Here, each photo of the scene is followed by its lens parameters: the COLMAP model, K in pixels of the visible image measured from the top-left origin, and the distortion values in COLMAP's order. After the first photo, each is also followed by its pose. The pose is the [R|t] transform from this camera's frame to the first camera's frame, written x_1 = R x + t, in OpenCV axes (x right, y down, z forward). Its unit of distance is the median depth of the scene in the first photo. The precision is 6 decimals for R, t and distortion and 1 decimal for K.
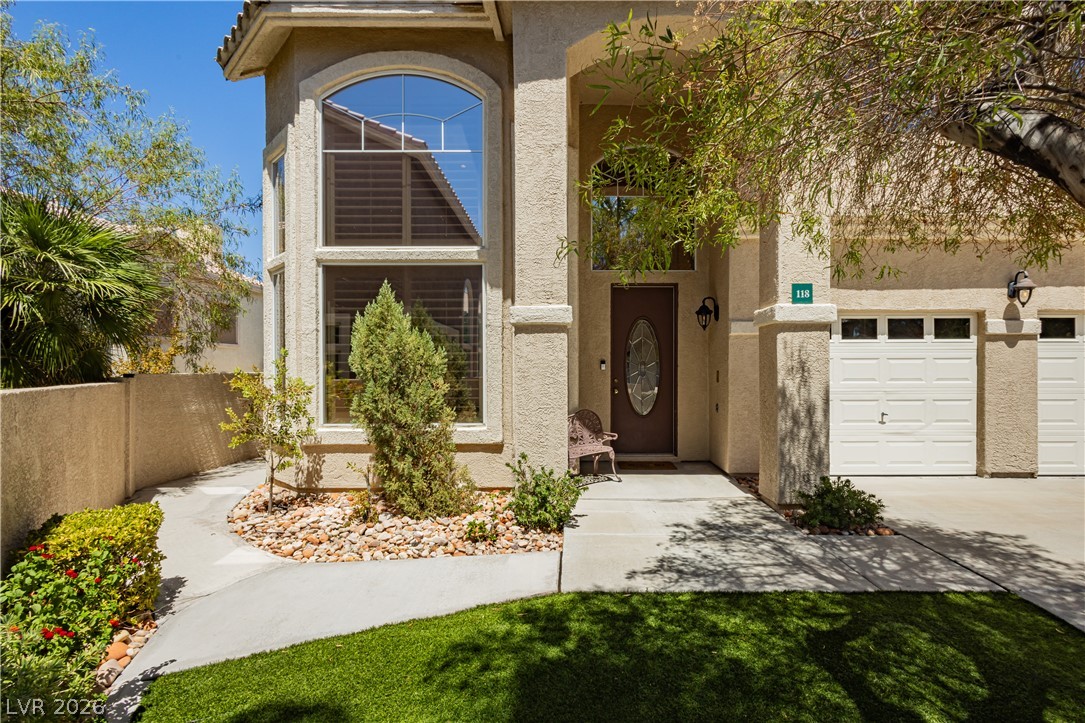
lens RADIAL K [[501.3, 0, 542.5], [0, 501.3, 361.5], [0, 0, 1]] dist [0.002949, 0.000464]
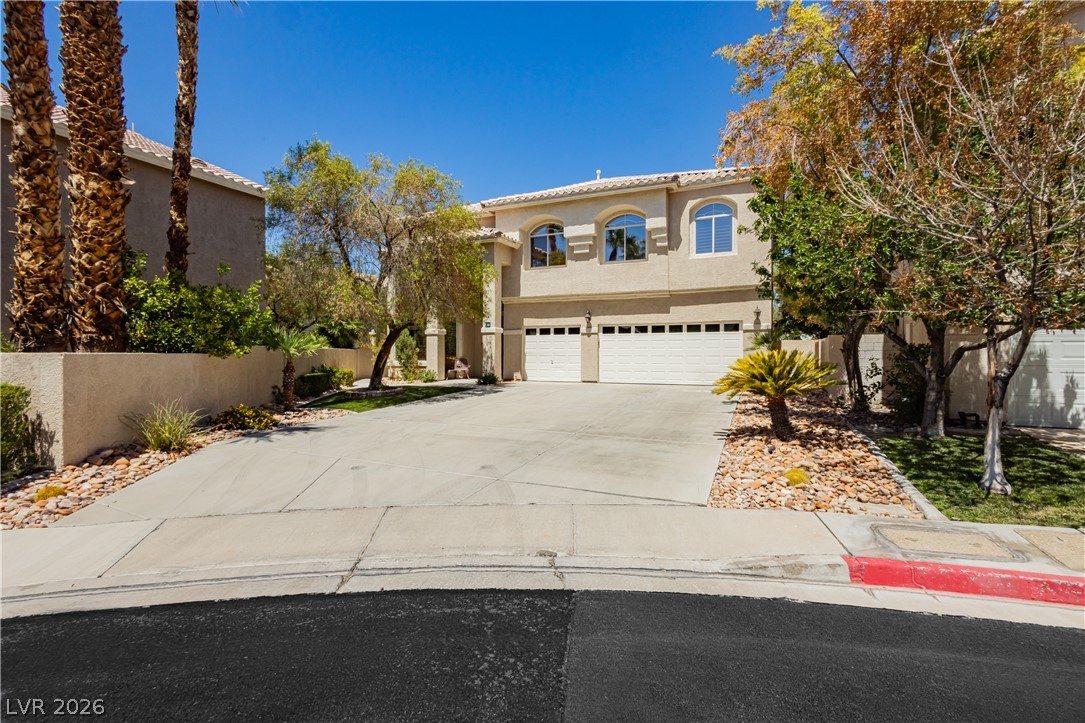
lens RADIAL K [[501.3, 0, 542.5], [0, 501.3, 361.5], [0, 0, 1]] dist [0.002949, 0.000464]
pose [[0.904817, 0.001768, -0.425798, 1.913953], [0.005429, 0.999862, 0.015688, 0.063476], [0.425767, -0.016506, 0.904682, -1.711654]]
